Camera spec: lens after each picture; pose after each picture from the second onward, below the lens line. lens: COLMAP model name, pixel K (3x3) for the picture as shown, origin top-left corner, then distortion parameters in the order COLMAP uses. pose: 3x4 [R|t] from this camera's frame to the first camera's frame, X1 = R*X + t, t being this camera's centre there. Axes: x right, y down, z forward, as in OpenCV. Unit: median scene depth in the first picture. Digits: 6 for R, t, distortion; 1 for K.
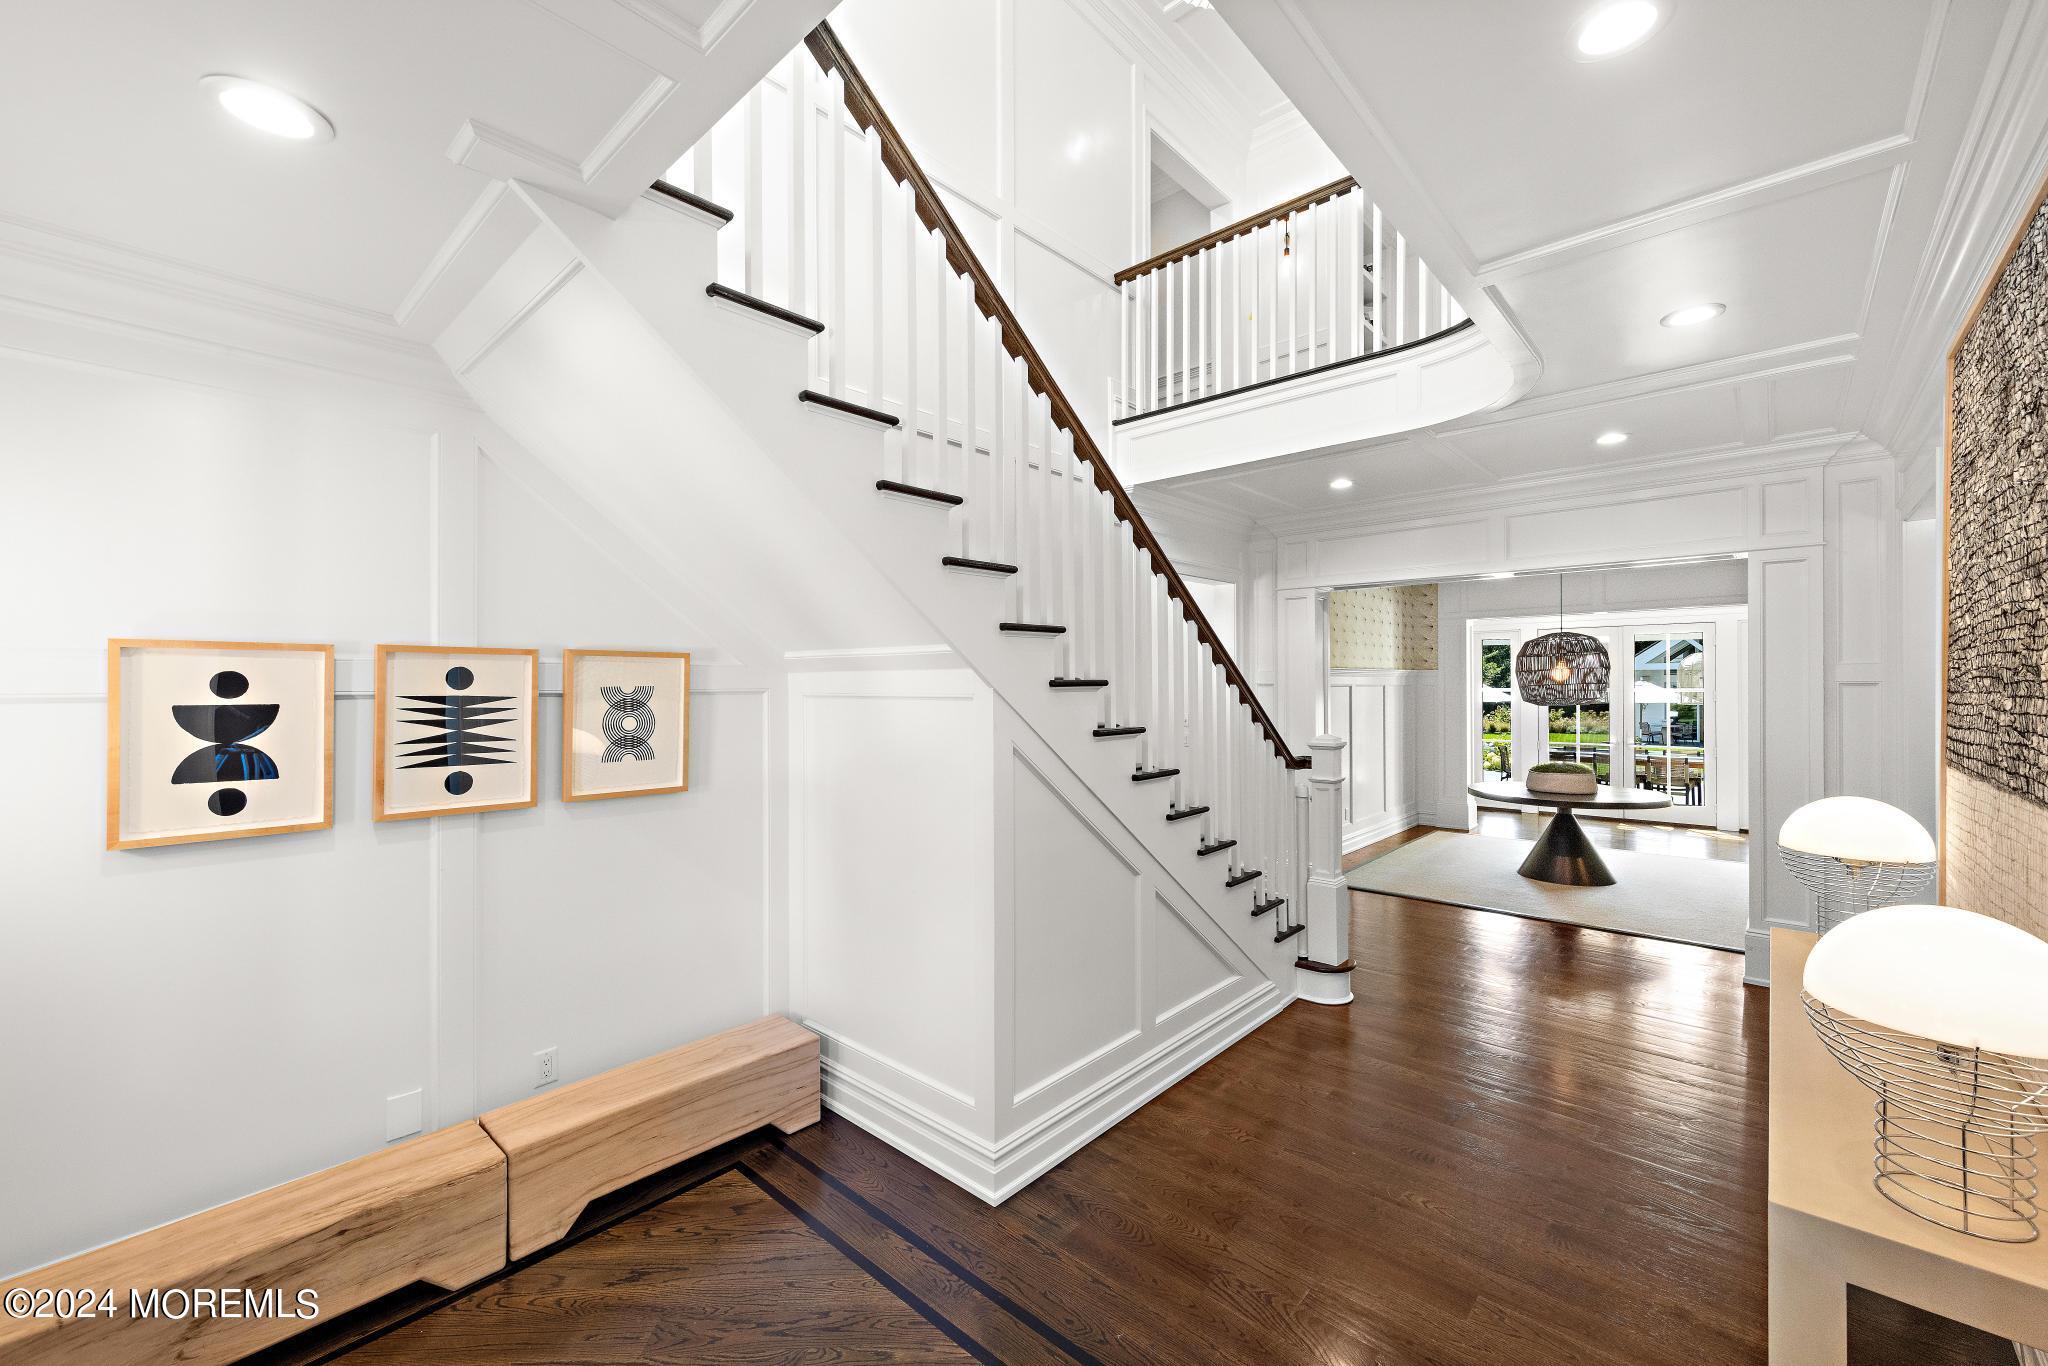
lens RADIAL K [[817.5, 0, 1024.0], [0, 817.5, 683.0], [0, 0, 1]] dist [0.001152, 0.000050]
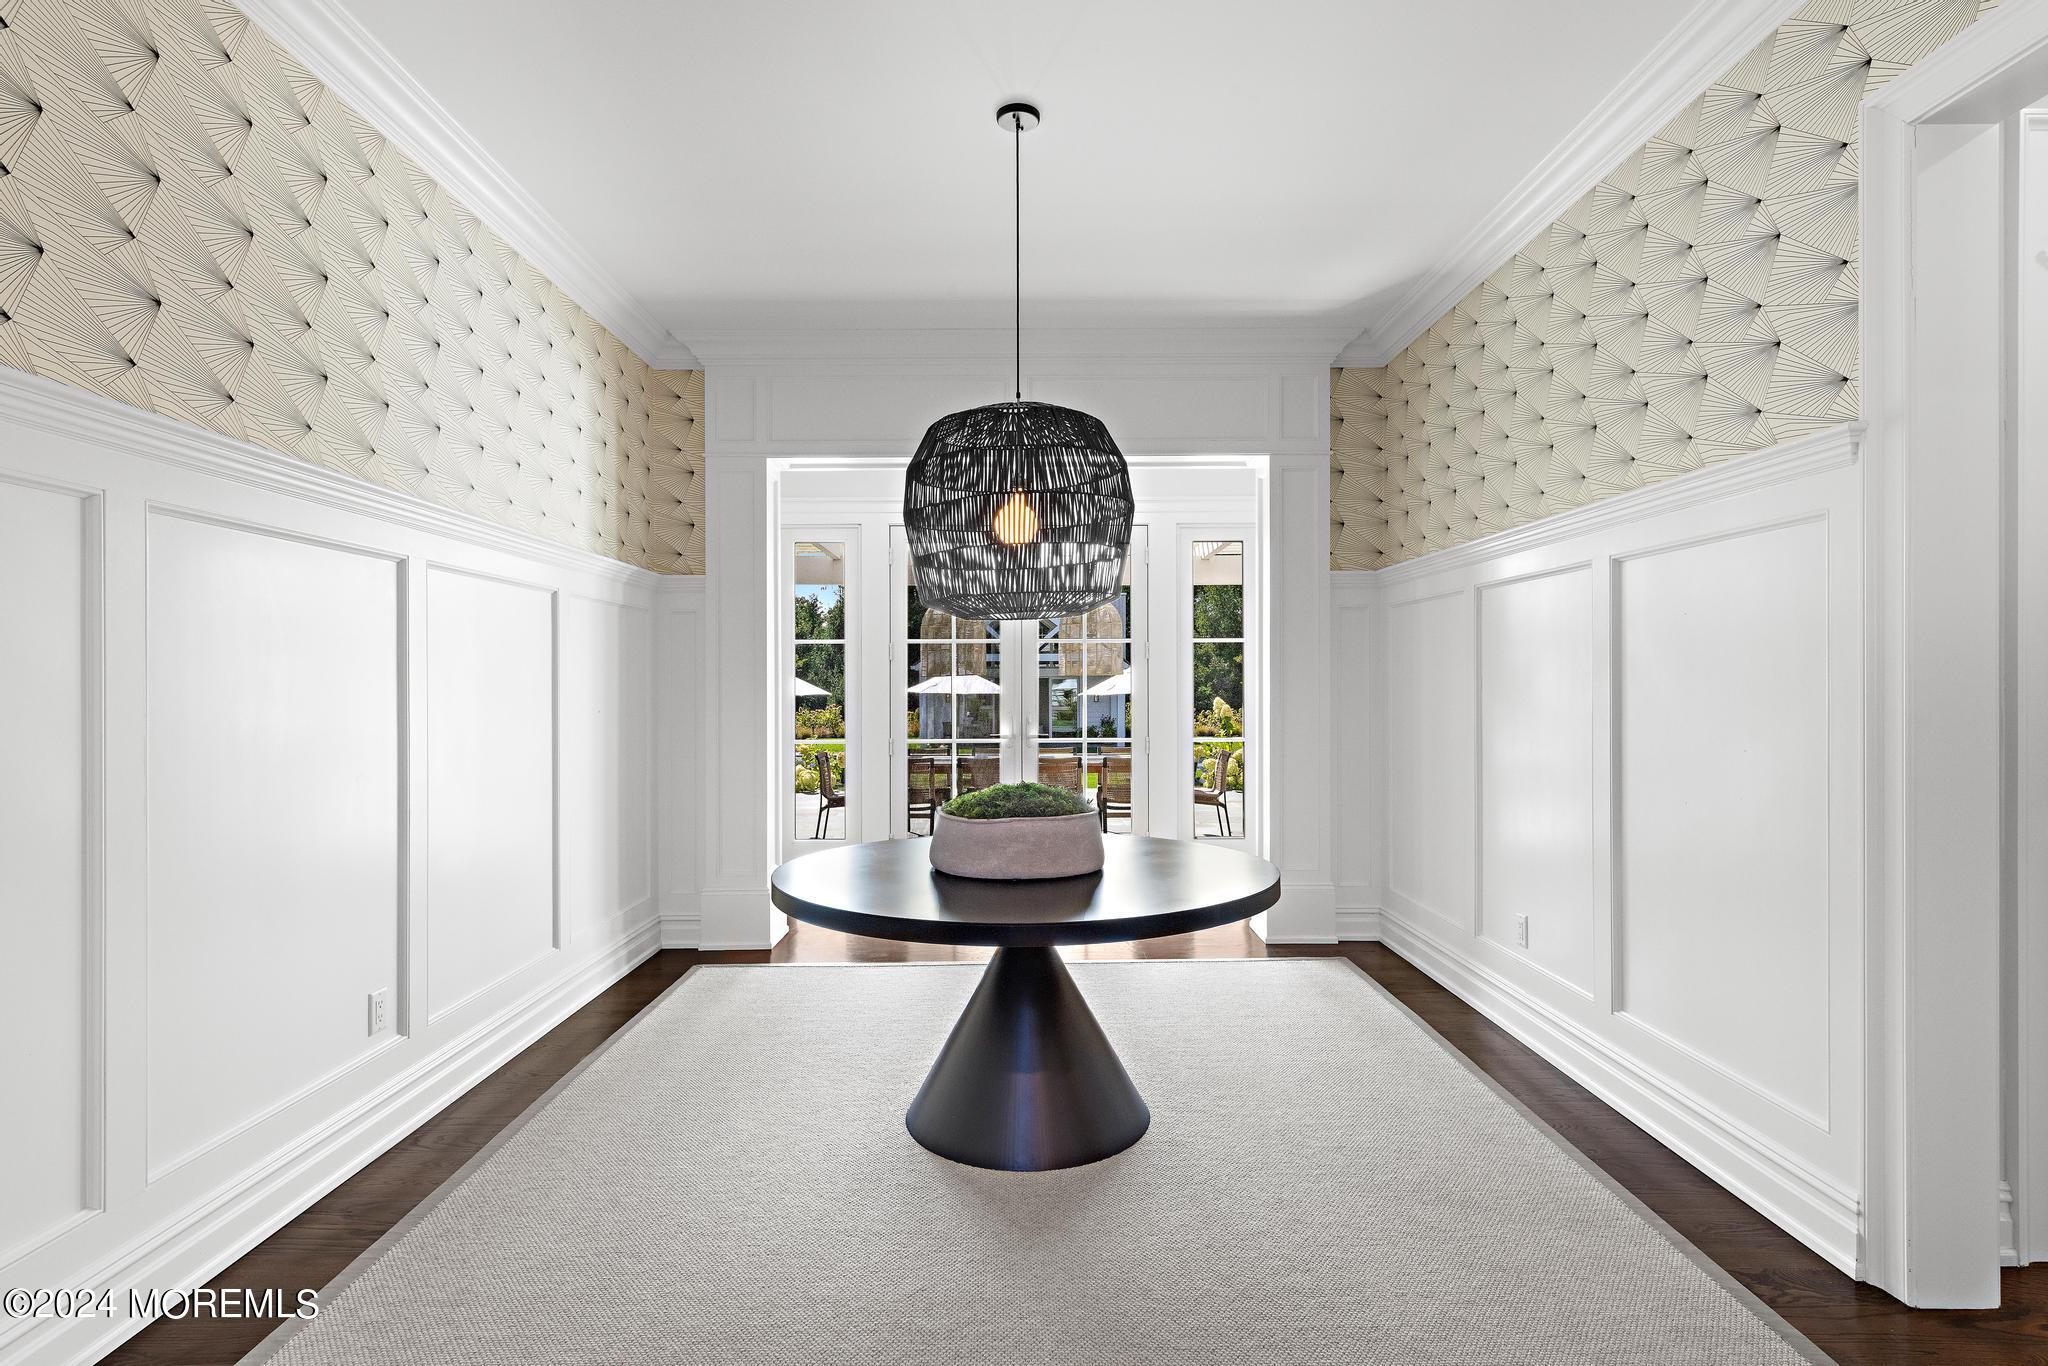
lens RADIAL K [[893.8, 0, 1024.0], [0, 893.8, 683.0], [0, 0, 1]] dist [-0.001187, -0.000063]
pose [[0.717786, 0.006344, 0.696235, 0.313373], [-0.000008, 0.999959, -0.009103, 0.044930], [-0.696264, 0.006528, 0.717756, 0.573596]]
